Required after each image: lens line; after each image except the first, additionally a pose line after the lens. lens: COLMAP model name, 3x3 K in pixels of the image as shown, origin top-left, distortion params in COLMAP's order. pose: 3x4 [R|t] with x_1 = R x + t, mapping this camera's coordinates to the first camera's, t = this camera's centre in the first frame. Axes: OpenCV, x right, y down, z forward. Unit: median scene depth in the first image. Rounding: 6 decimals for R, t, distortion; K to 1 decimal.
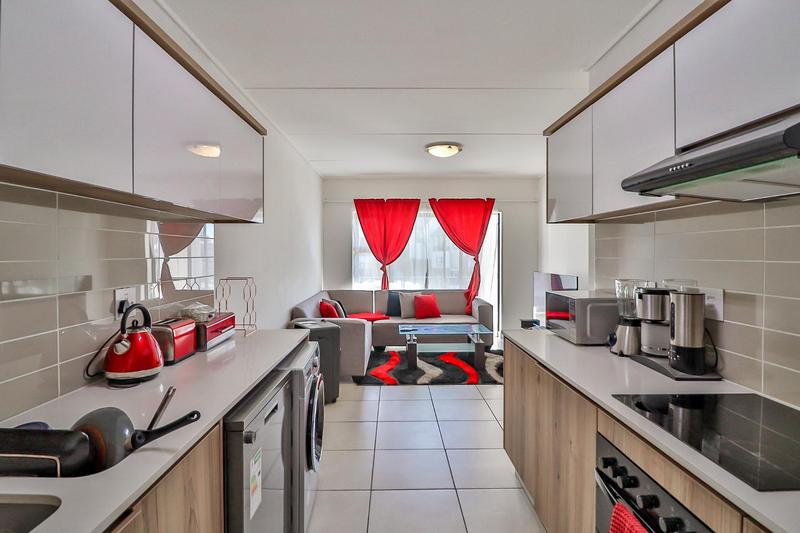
lens RADIAL K [[416.1, 0, 401.2], [0, 416.1, 257.4], [0, 0, 1]] dist [0.000544, -0.014632]
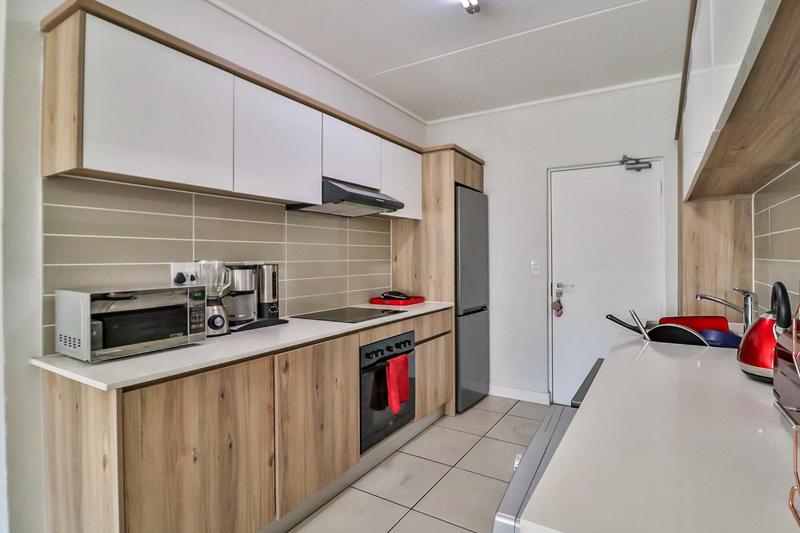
lens RADIAL K [[416.1, 0, 401.2], [0, 416.1, 257.4], [0, 0, 1]] dist [0.000544, -0.014632]
pose [[-0.842285, 0.001629, 0.539029, -0.137090], [0.008005, 0.999923, 0.009487, 0.015518], [-0.538972, 0.012305, -0.842234, 0.588686]]
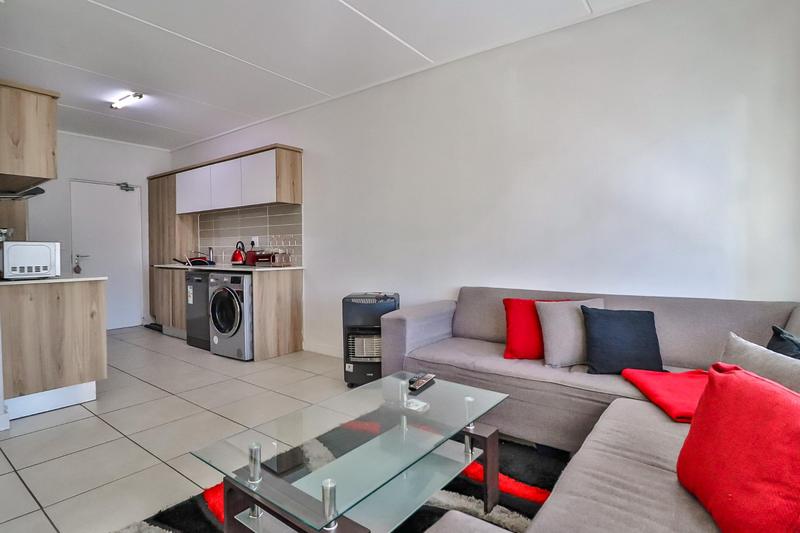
lens RADIAL K [[416.1, 0, 401.2], [0, 416.1, 257.4], [0, 0, 1]] dist [0.000544, -0.014632]
pose [[-0.617026, 0.017634, -0.786745, 0.299364], [-0.002322, 0.999704, 0.024228, 0.044210], [0.786940, 0.016777, -0.616802, 1.121184]]
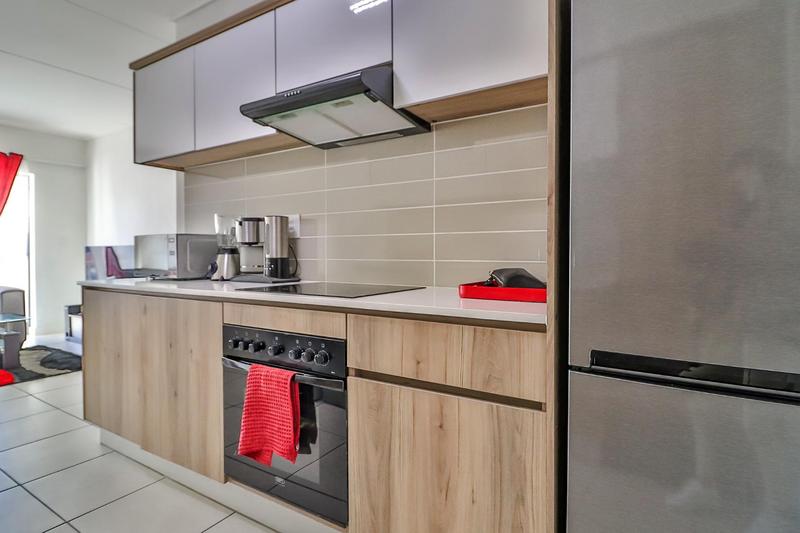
lens RADIAL K [[416.1, 0, 401.2], [0, 416.1, 257.4], [0, 0, 1]] dist [0.000544, -0.014632]
pose [[0.533486, -0.006872, 0.845781, -0.056557], [0.009256, 0.999955, 0.002286, 0.063484], [-0.845758, 0.006609, 0.533525, -0.000533]]
